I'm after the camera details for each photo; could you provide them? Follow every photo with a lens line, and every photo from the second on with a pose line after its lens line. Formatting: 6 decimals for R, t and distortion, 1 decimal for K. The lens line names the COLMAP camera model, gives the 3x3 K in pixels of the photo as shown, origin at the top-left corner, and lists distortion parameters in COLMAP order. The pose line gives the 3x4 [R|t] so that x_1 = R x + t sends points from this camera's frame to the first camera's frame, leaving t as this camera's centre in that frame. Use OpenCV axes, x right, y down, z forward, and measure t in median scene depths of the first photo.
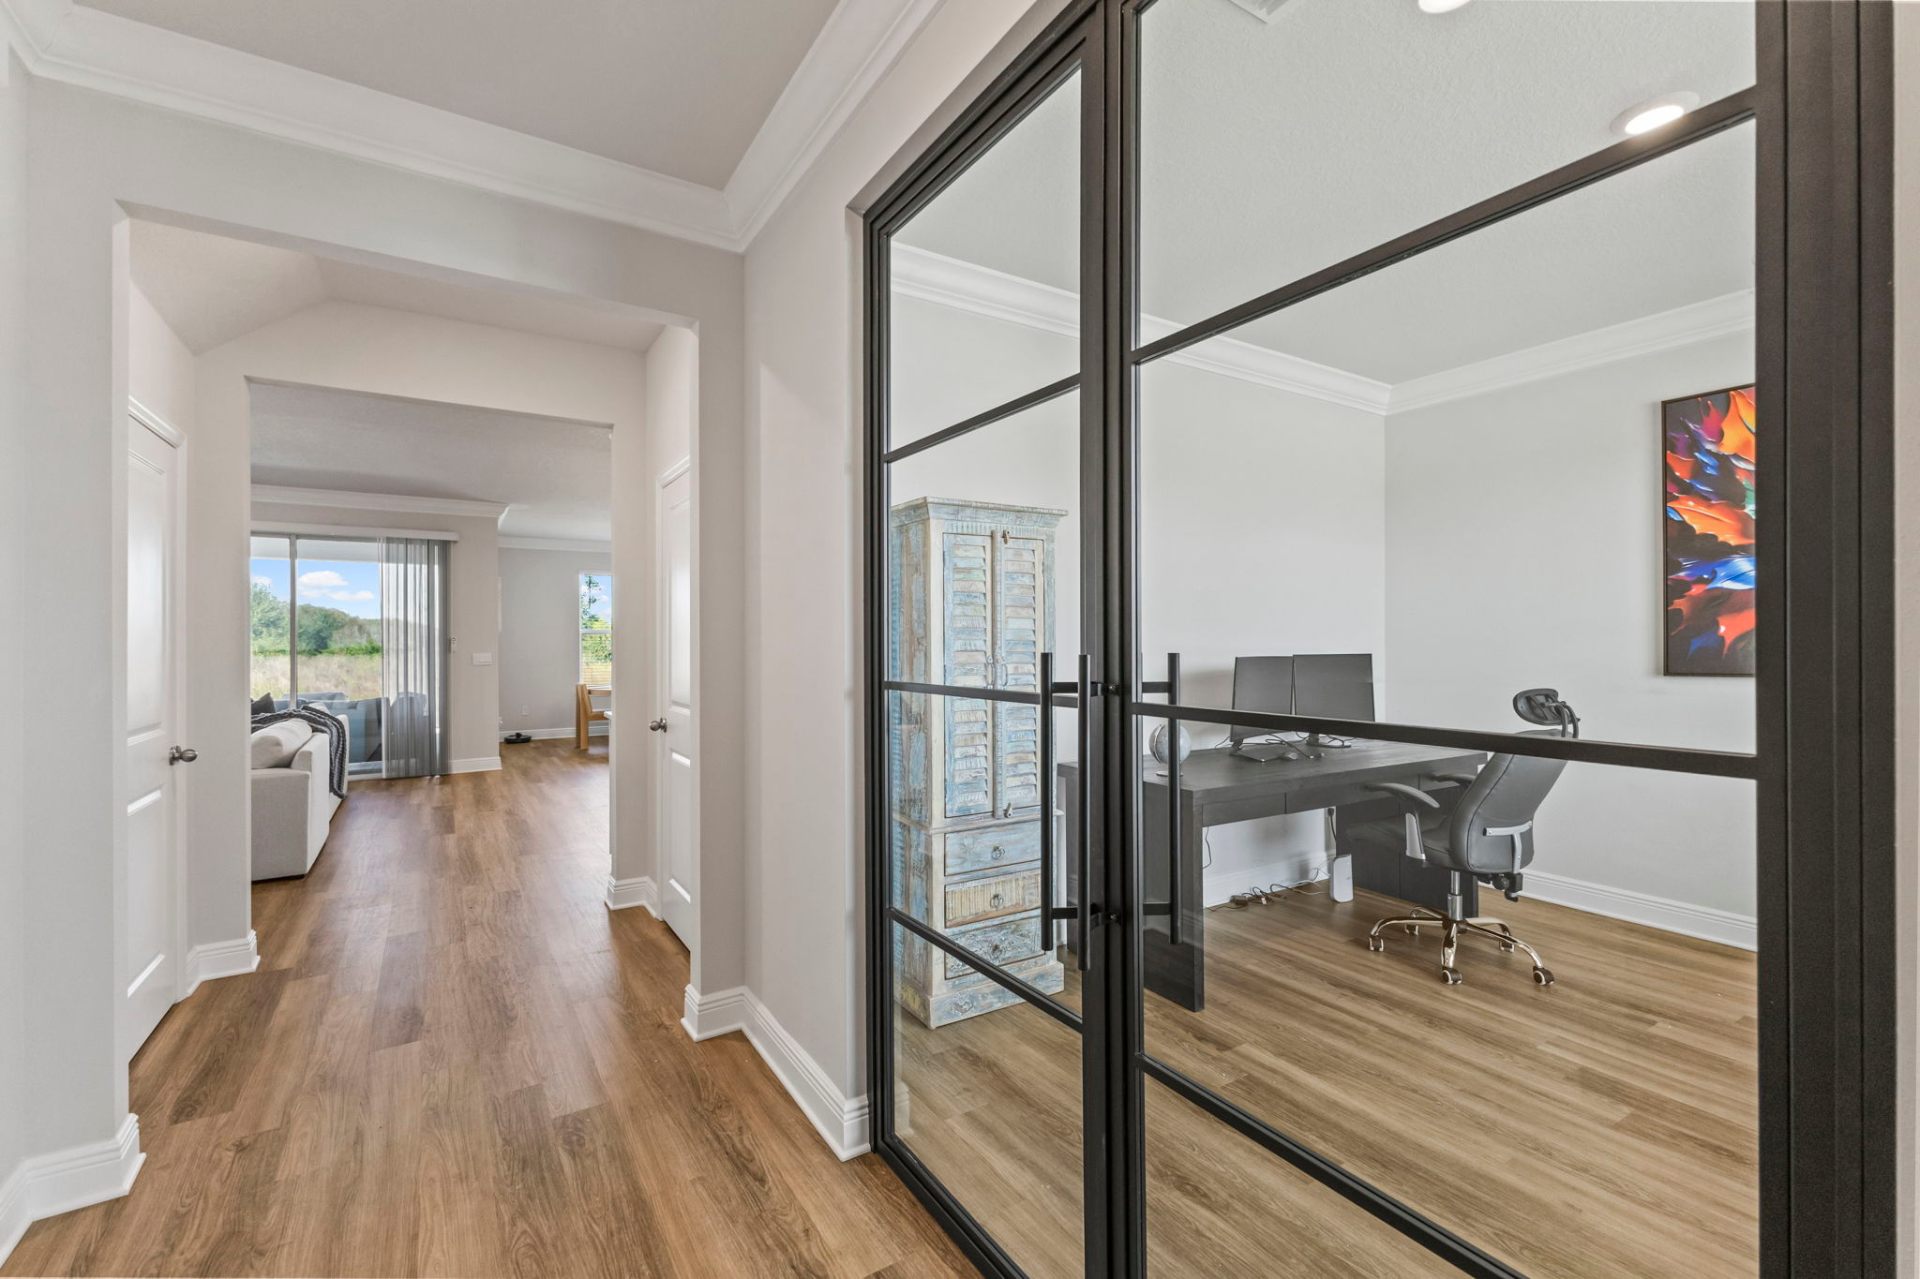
lens RADIAL K [[826.8, 0, 955.3], [0, 826.8, 643.4], [0, 0, 1]] dist [0.002258, -0.000650]
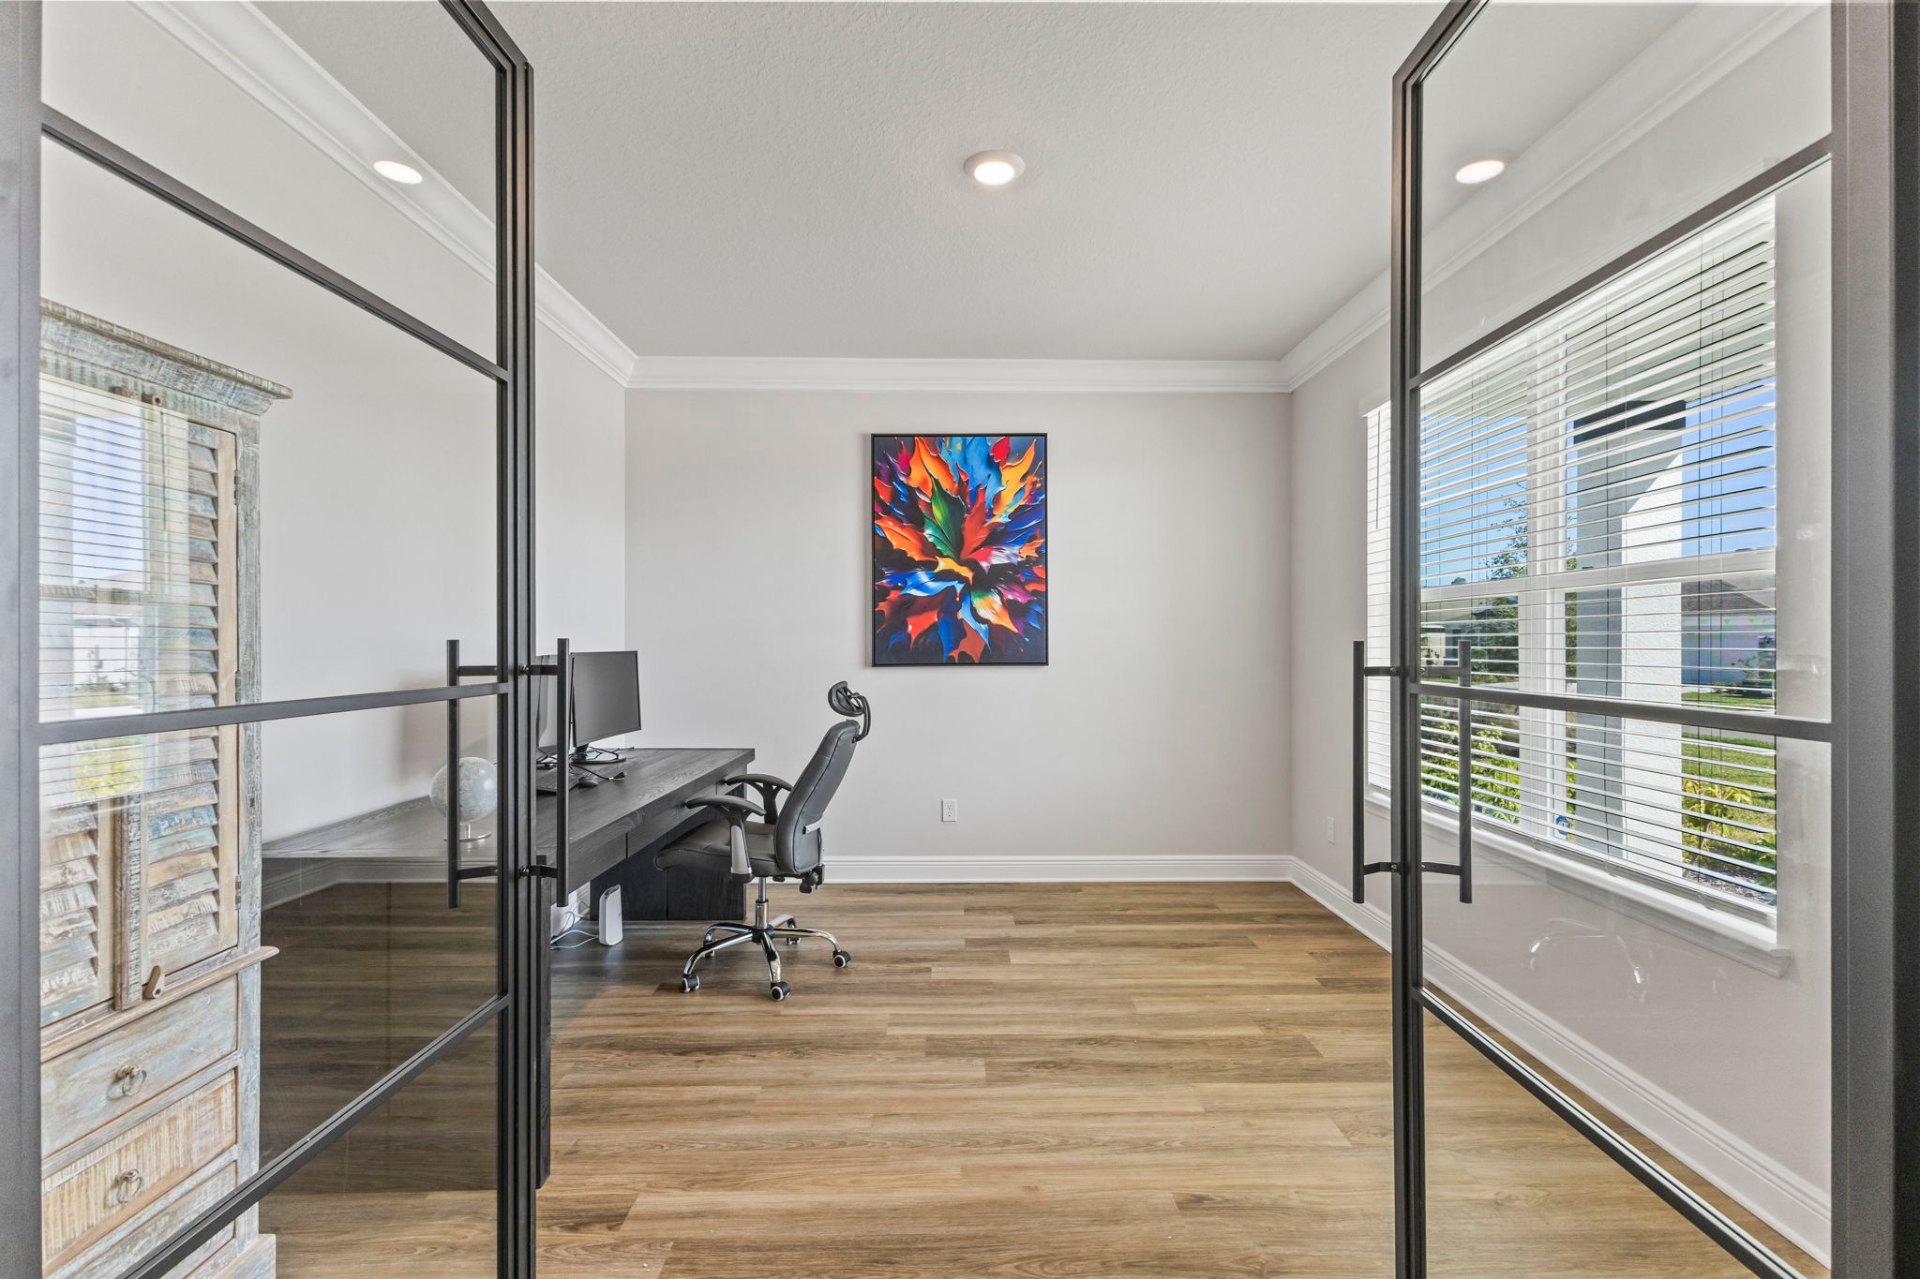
lens RADIAL K [[826.8, 0, 966.8], [0, 826.8, 637.4], [0, 0, 1]] dist [0.002258, -0.000650]
pose [[0.500968, 0.005390, 0.865449, -0.112025], [-0.000399, 0.999982, -0.005998, 0.005168], [-0.865466, 0.002659, 0.500961, 0.344716]]
